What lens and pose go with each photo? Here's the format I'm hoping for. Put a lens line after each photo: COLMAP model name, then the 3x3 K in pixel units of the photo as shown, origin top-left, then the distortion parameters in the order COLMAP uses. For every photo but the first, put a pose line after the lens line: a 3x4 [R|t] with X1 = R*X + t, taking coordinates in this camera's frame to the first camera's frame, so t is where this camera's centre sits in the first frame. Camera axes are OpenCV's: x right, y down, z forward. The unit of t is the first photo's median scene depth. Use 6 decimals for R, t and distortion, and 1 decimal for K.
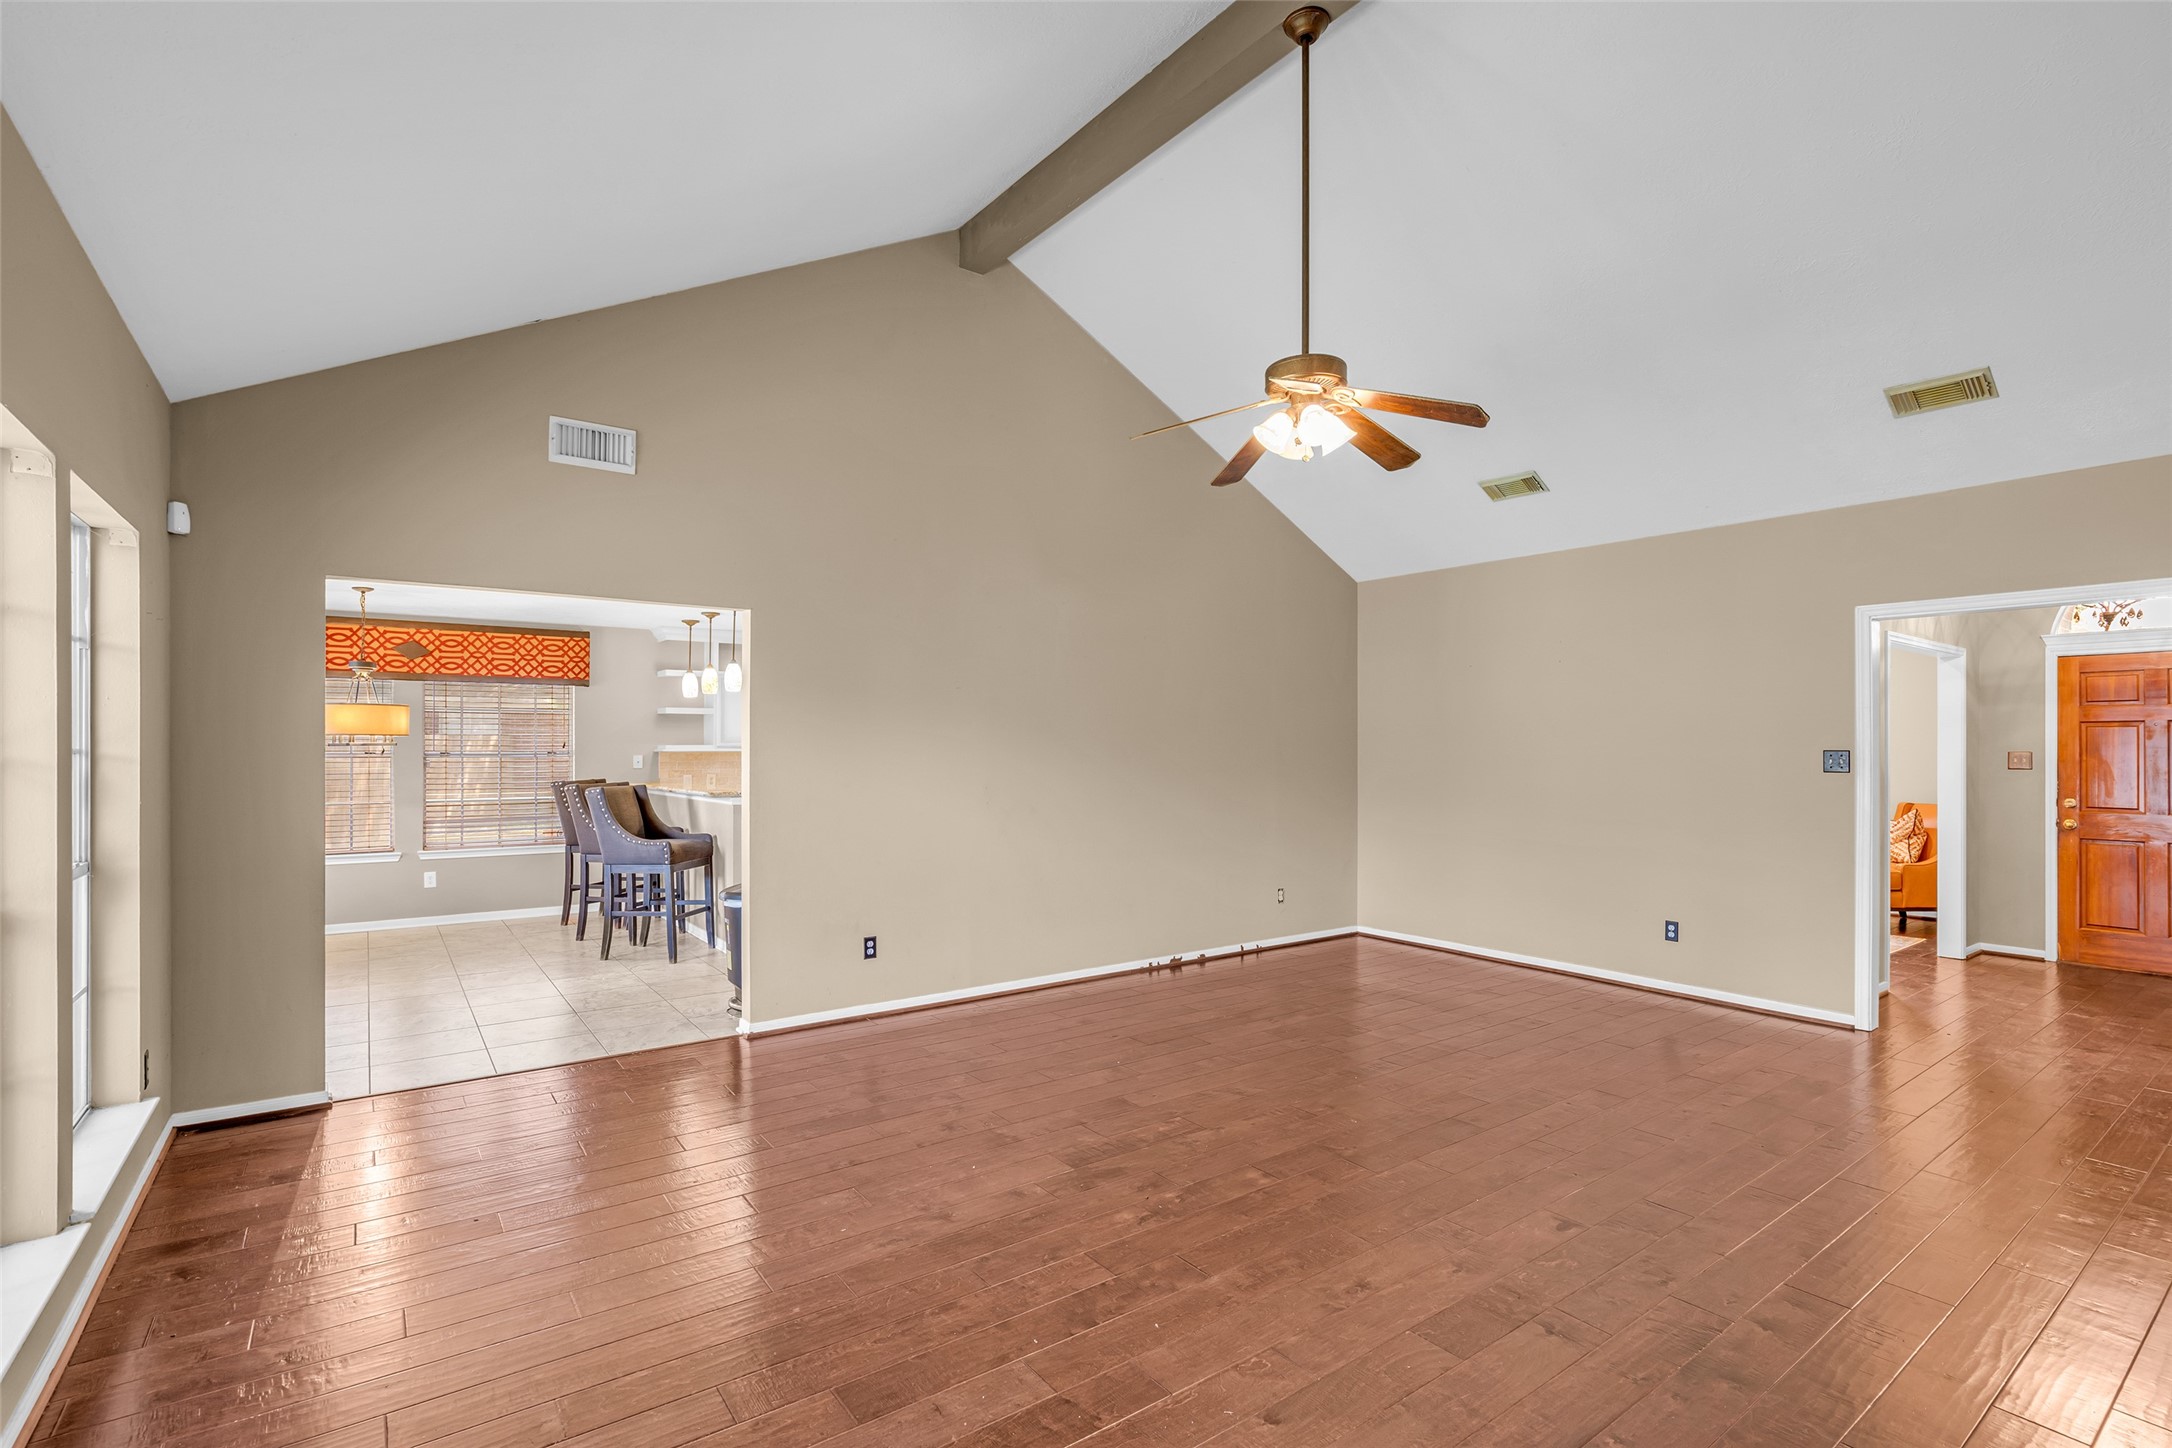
lens RADIAL K [[994.3, 0, 1087.4], [0, 994.3, 754.5], [0, 0, 1]] dist [-0.000117, 0.000047]
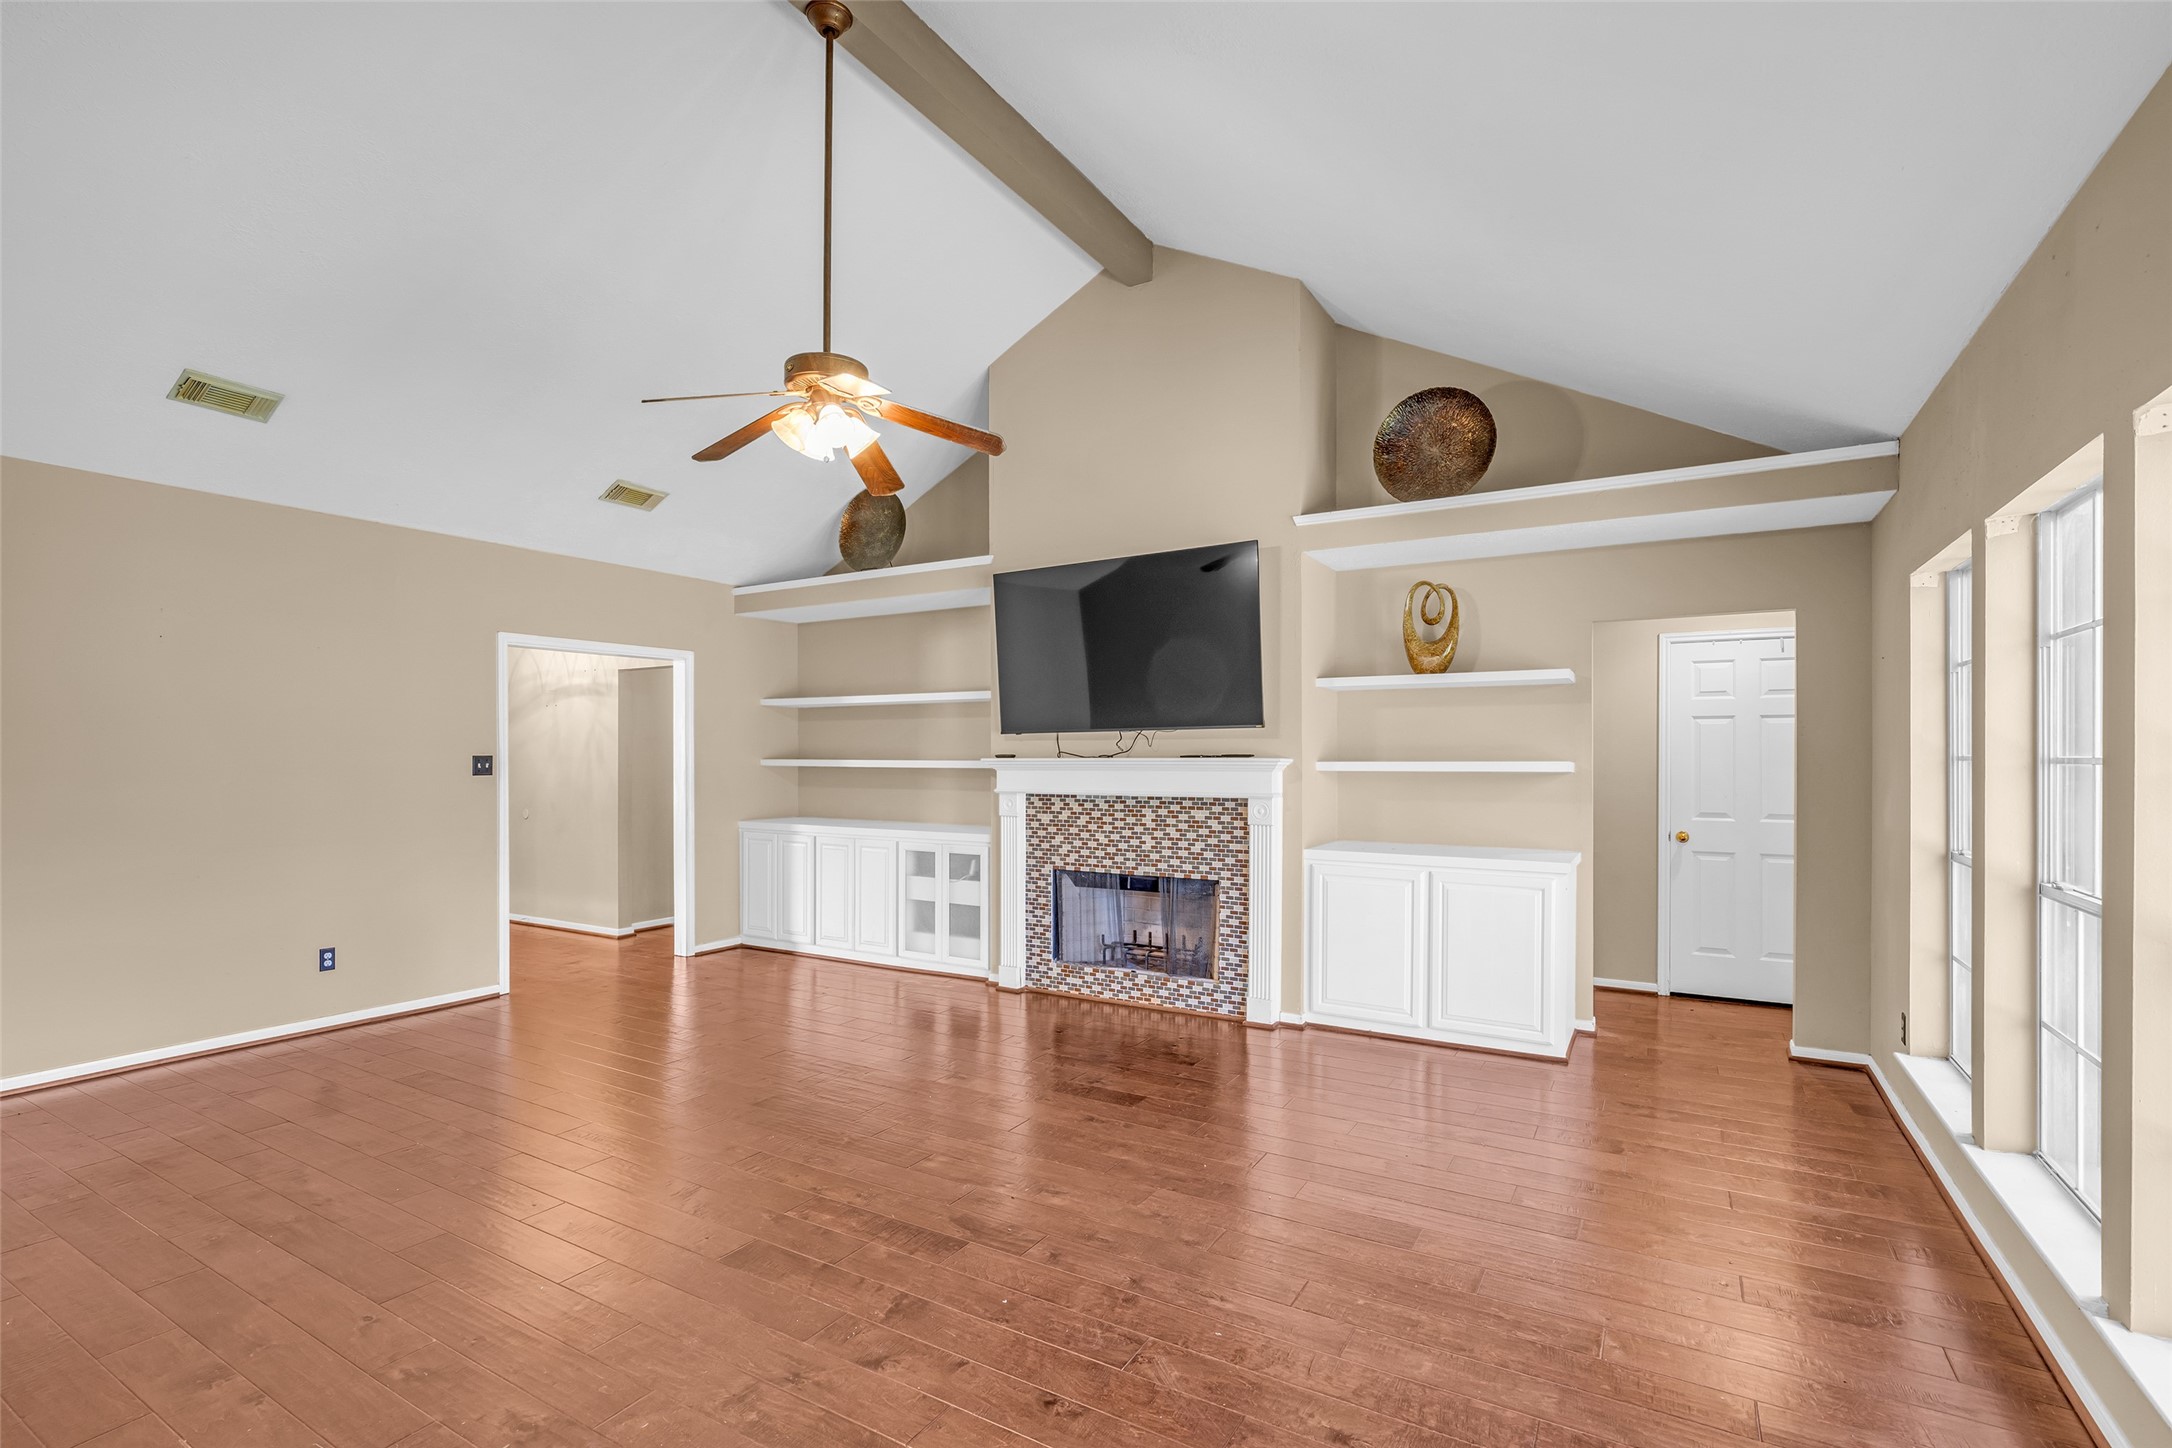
lens RADIAL K [[994.3, 0, 1087.4], [0, 994.3, 754.5], [0, 0, 1]] dist [-0.000117, 0.000047]
pose [[-0.395978, -0.002128, 0.918258, -0.772735], [0.001923, 0.999993, 0.003147, -0.008671], [-0.918258, 0.003012, -0.395971, 1.140212]]
